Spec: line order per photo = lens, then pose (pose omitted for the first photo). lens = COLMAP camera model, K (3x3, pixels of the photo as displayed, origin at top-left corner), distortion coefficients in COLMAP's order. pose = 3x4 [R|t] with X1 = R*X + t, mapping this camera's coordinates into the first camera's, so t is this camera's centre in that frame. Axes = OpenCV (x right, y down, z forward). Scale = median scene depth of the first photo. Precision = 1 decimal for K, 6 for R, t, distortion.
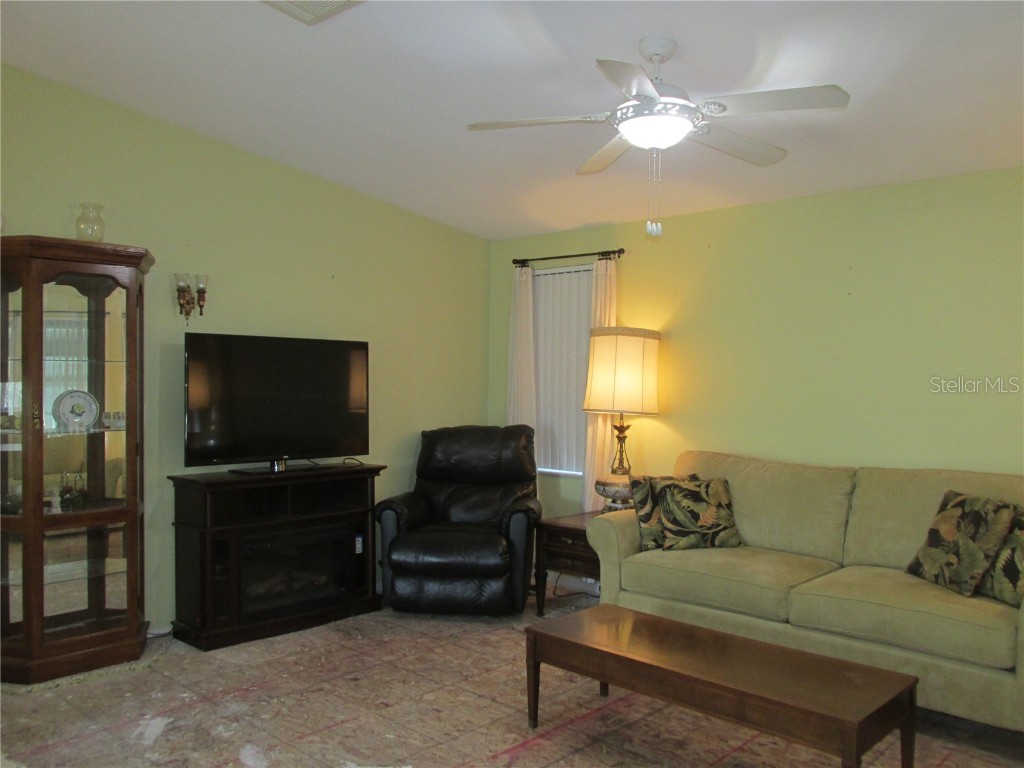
lens RADIAL K [[854.2, 0, 512.8], [0, 854.2, 381.9], [0, 0, 1]] dist [-0.035032, 0.013016]
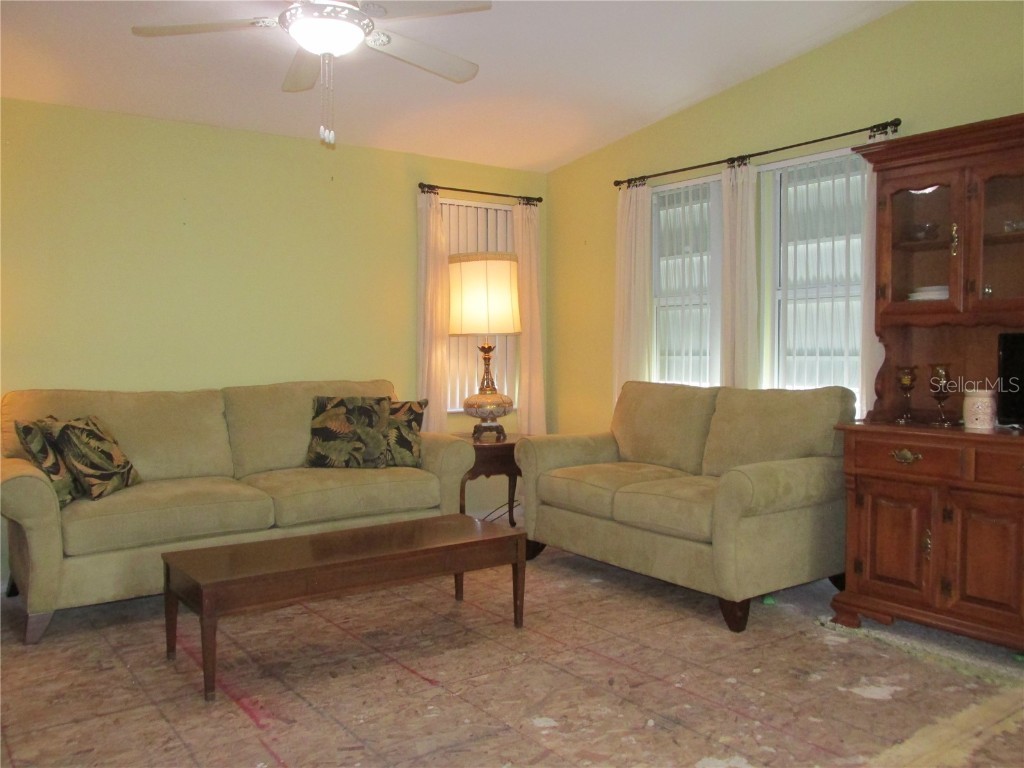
lens RADIAL K [[854.2, 0, 513.5], [0, 854.2, 381.0], [0, 0, 1]] dist [-0.035032, 0.013016]
pose [[0.182143, -0.046824, 0.982157, -0.585917], [0.017135, 0.998865, 0.044442, 0.050746], [-0.983123, 0.008734, 0.182738, 0.448847]]
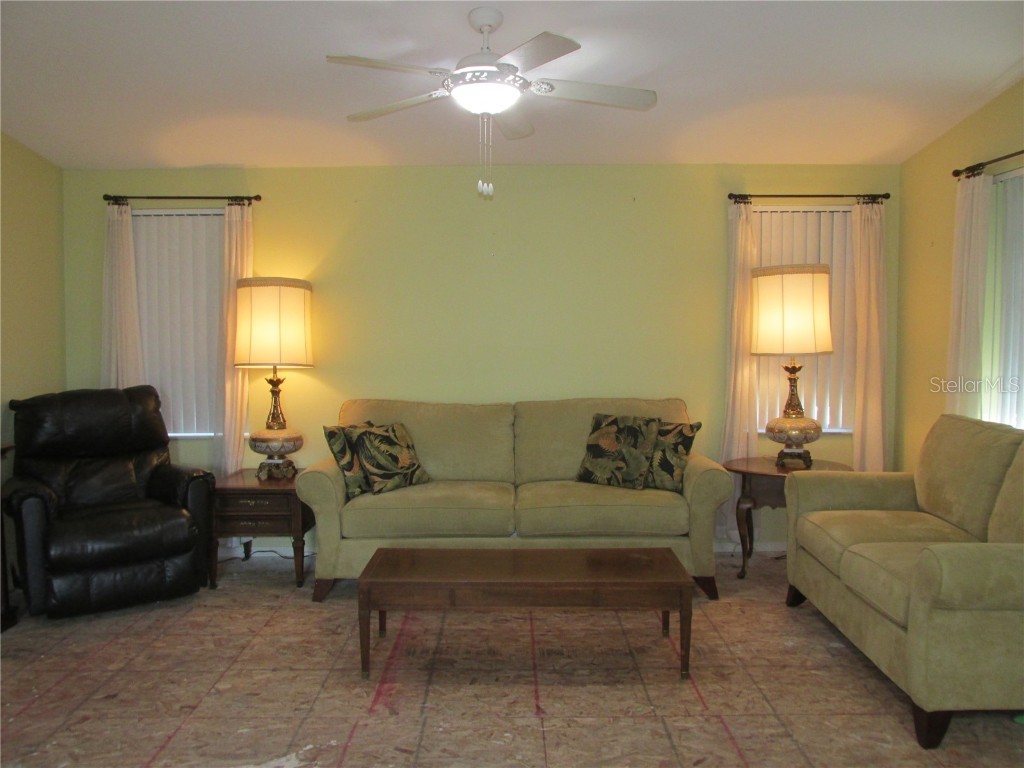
lens RADIAL K [[854.2, 0, 514.1], [0, 854.2, 381.8], [0, 0, 1]] dist [-0.035032, 0.013016]
pose [[0.726486, -0.051106, 0.685278, -0.419097], [0.016348, 0.998234, 0.057115, 0.003656], [-0.686987, -0.030290, 0.726038, 0.133419]]
